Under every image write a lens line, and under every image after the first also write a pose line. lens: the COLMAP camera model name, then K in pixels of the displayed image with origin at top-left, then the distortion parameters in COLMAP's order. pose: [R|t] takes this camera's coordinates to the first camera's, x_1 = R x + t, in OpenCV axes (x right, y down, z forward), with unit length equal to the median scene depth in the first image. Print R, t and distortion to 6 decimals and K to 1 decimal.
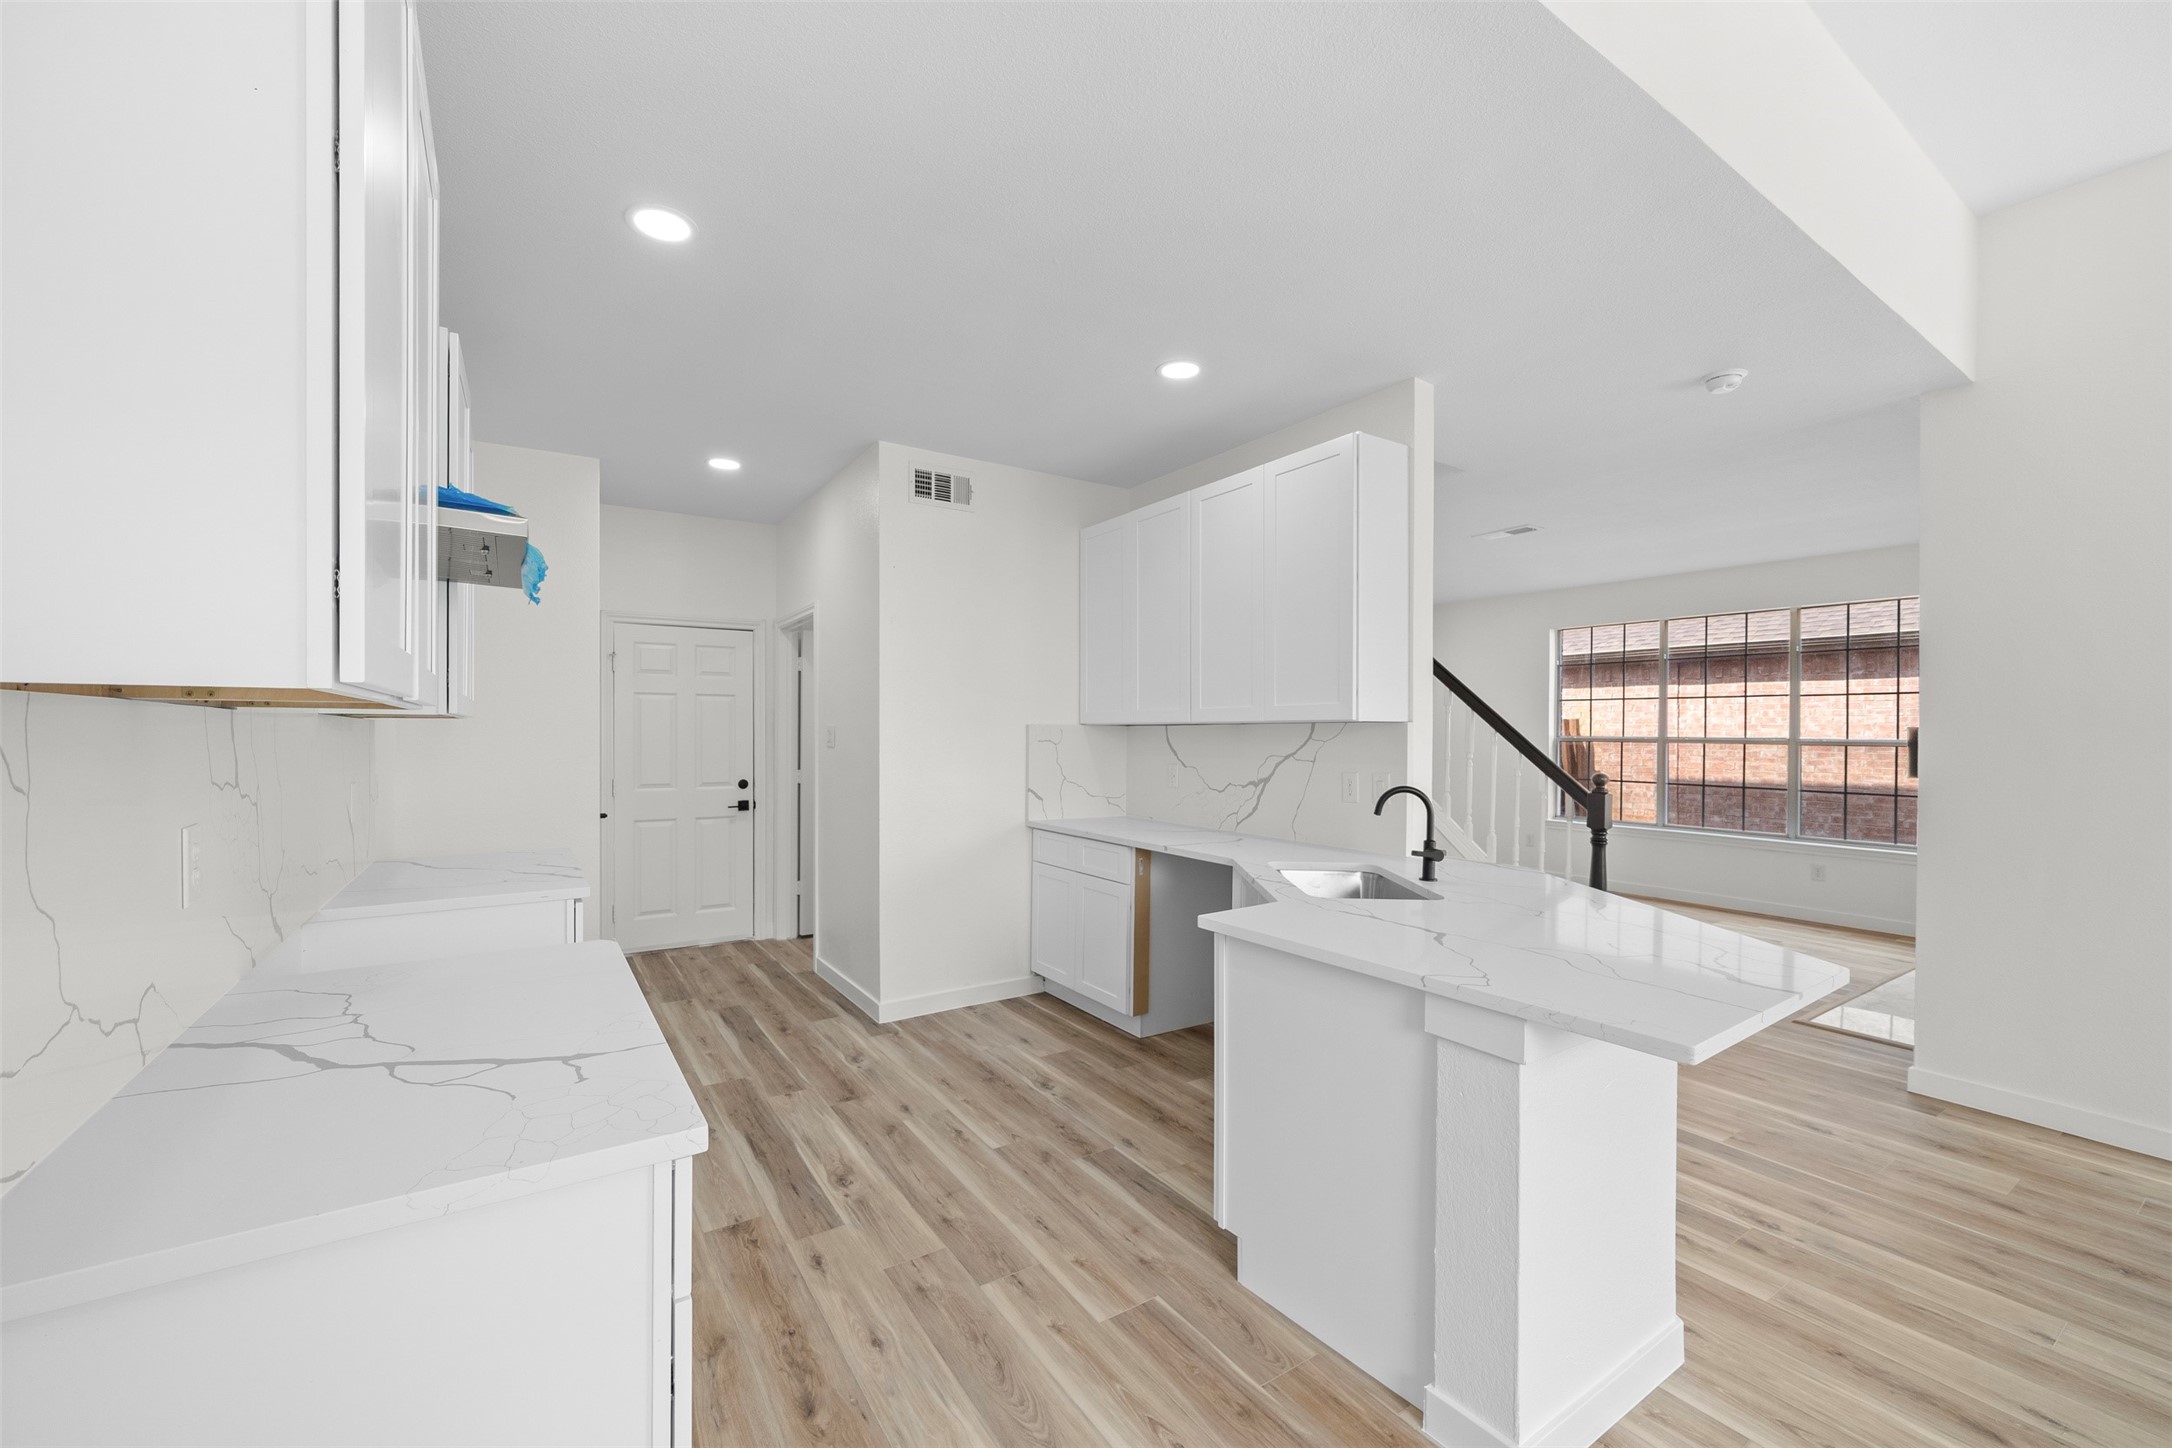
lens RADIAL K [[860.6, 0, 1087.7], [0, 860.6, 733.5], [0, 0, 1]] dist [-0.000405, 0.000158]
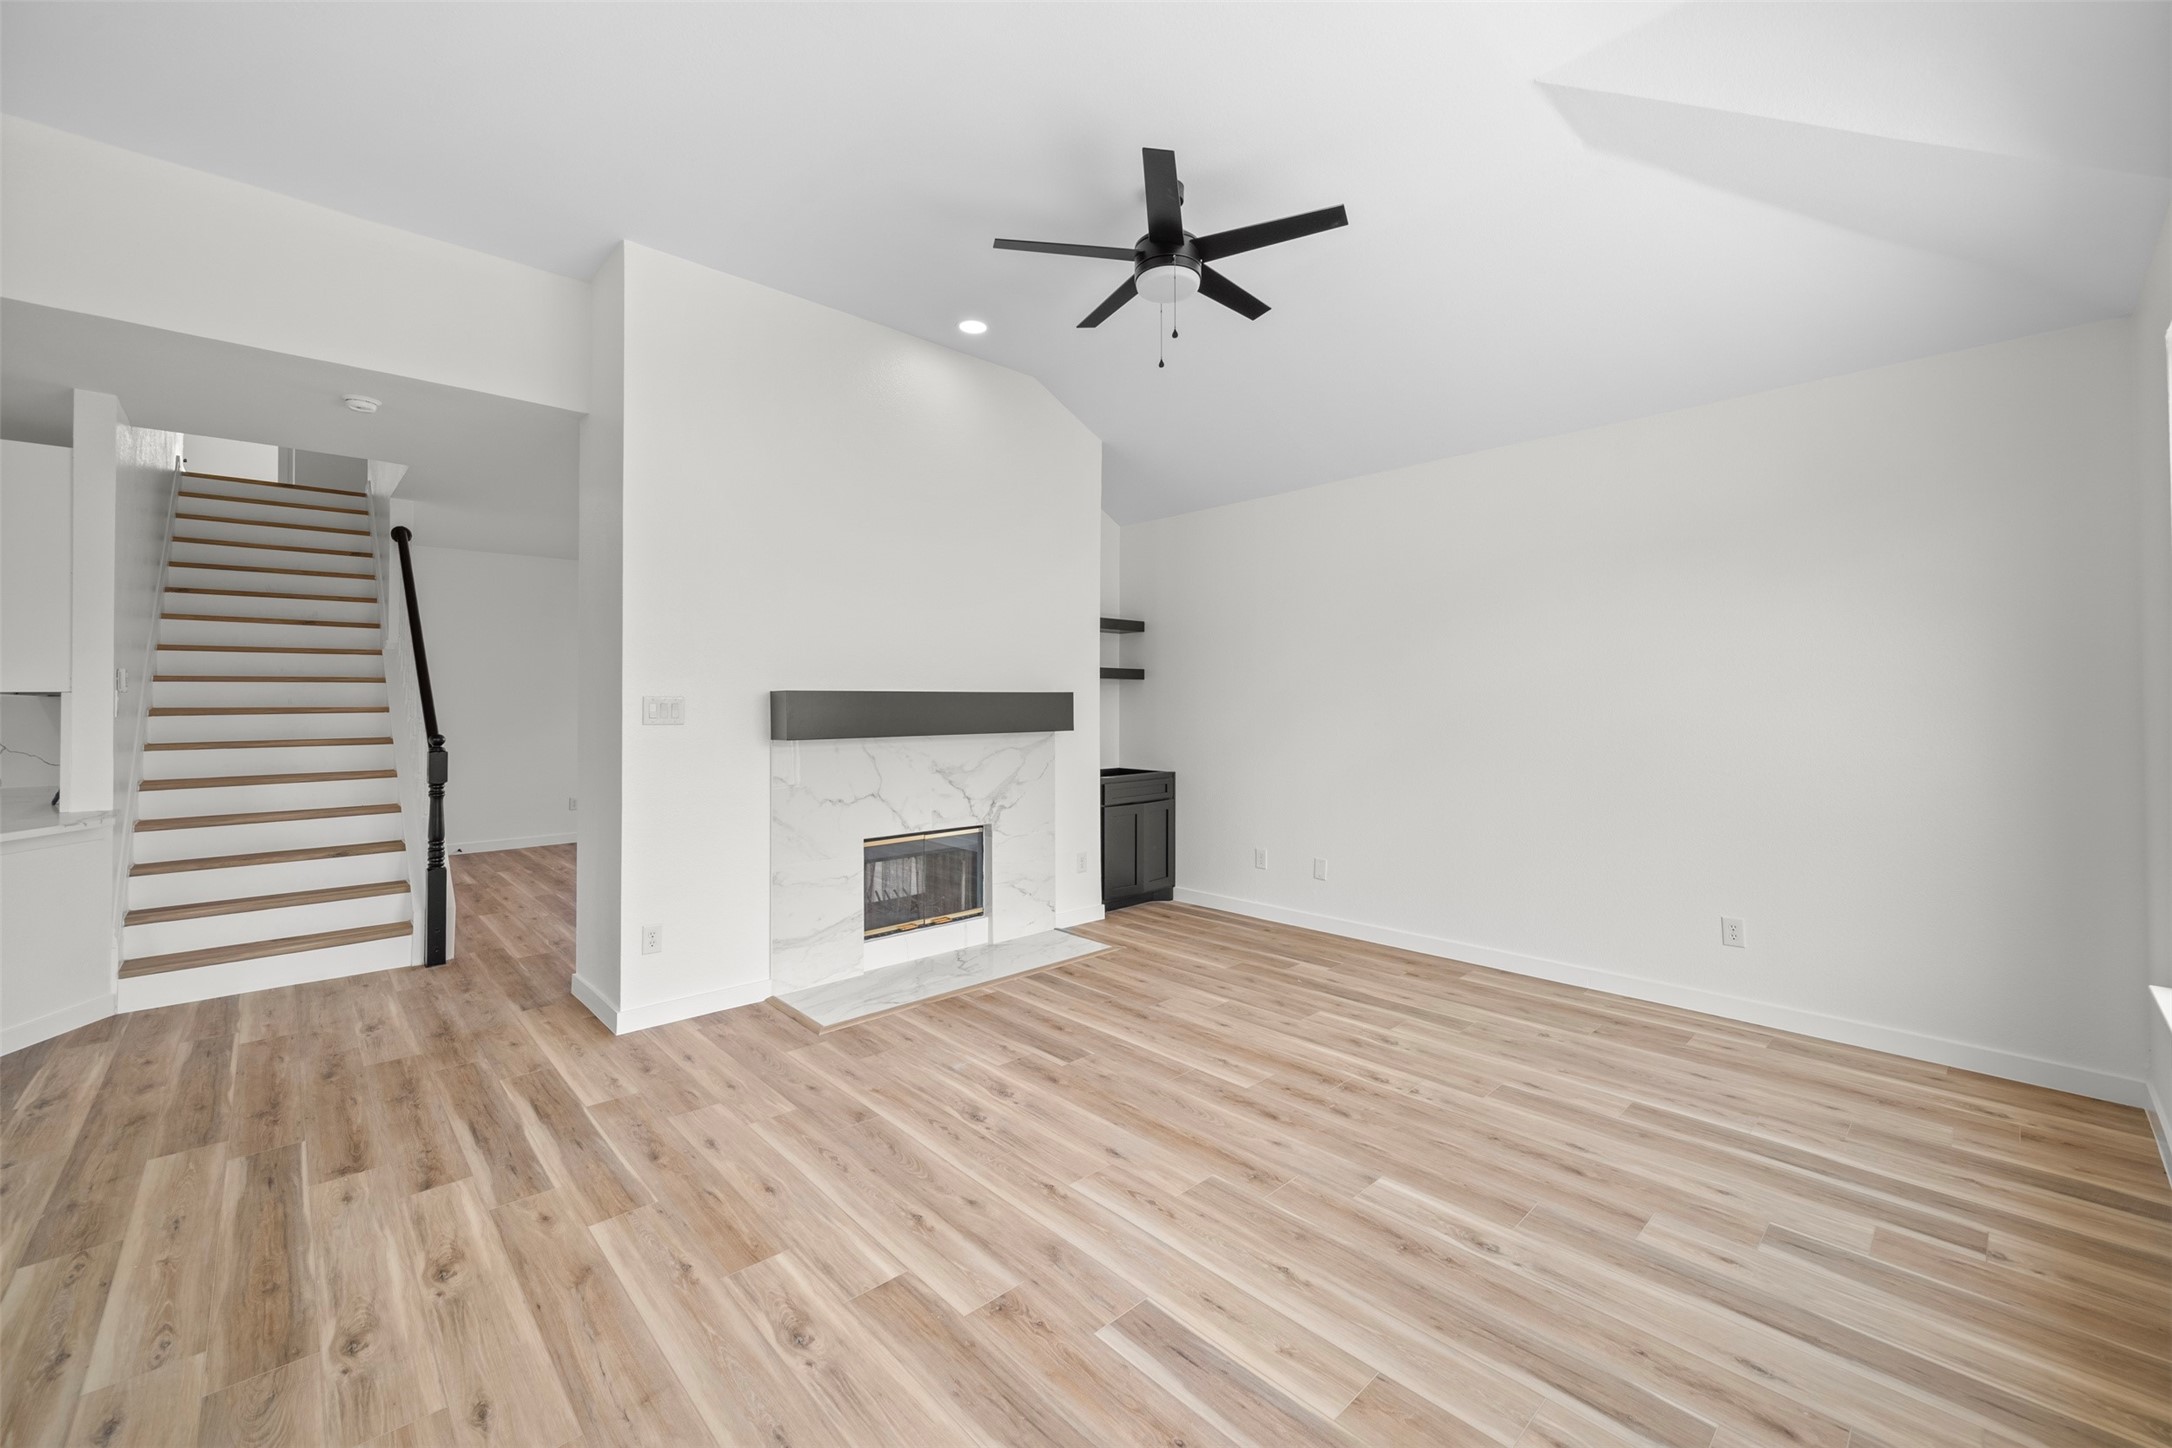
lens RADIAL K [[866.6, 0, 1085.3], [0, 866.6, 715.0], [0, 0, 1]] dist [-0.000741, 0.000165]
pose [[0.985824, -0.014610, 0.167146, 1.469466], [0.011601, 0.999753, 0.018967, 0.009092], [-0.167381, -0.016759, 0.985750, -0.320283]]
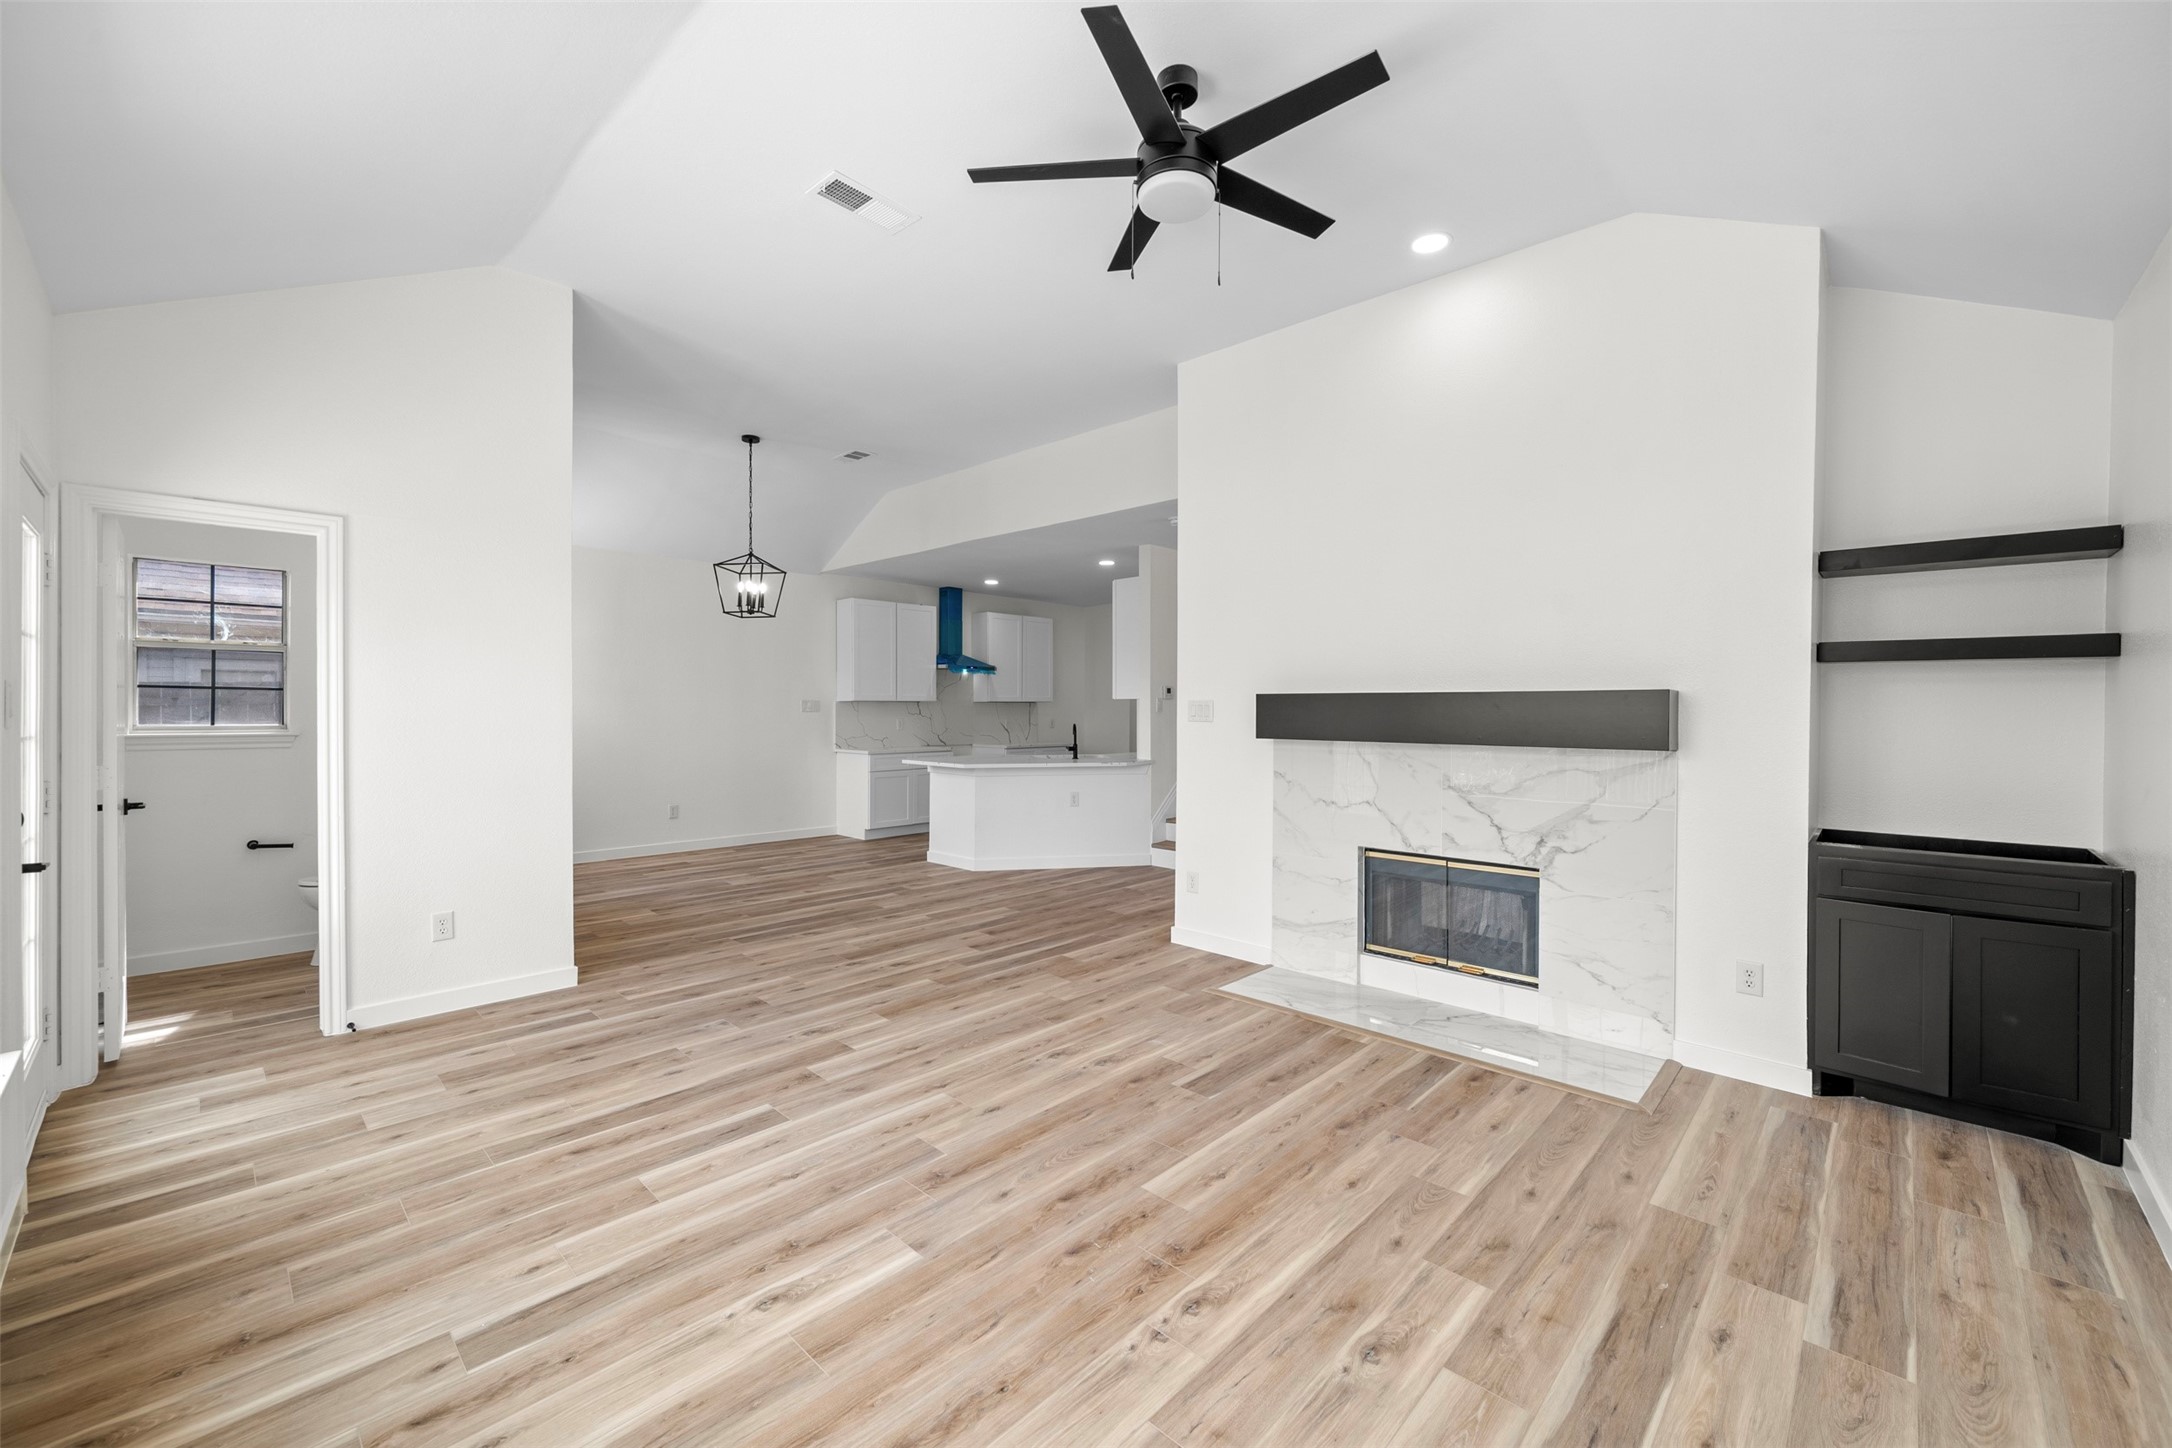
lens RADIAL K [[866.6, 0, 1085.3], [0, 866.6, 715.0], [0, 0, 1]] dist [-0.000741, 0.000165]
pose [[0.223073, 0.000606, -0.974802, 2.498712], [-0.000874, 1.000000, 0.000421, 0.025602], [0.974801, 0.000758, 0.223073, 0.347550]]
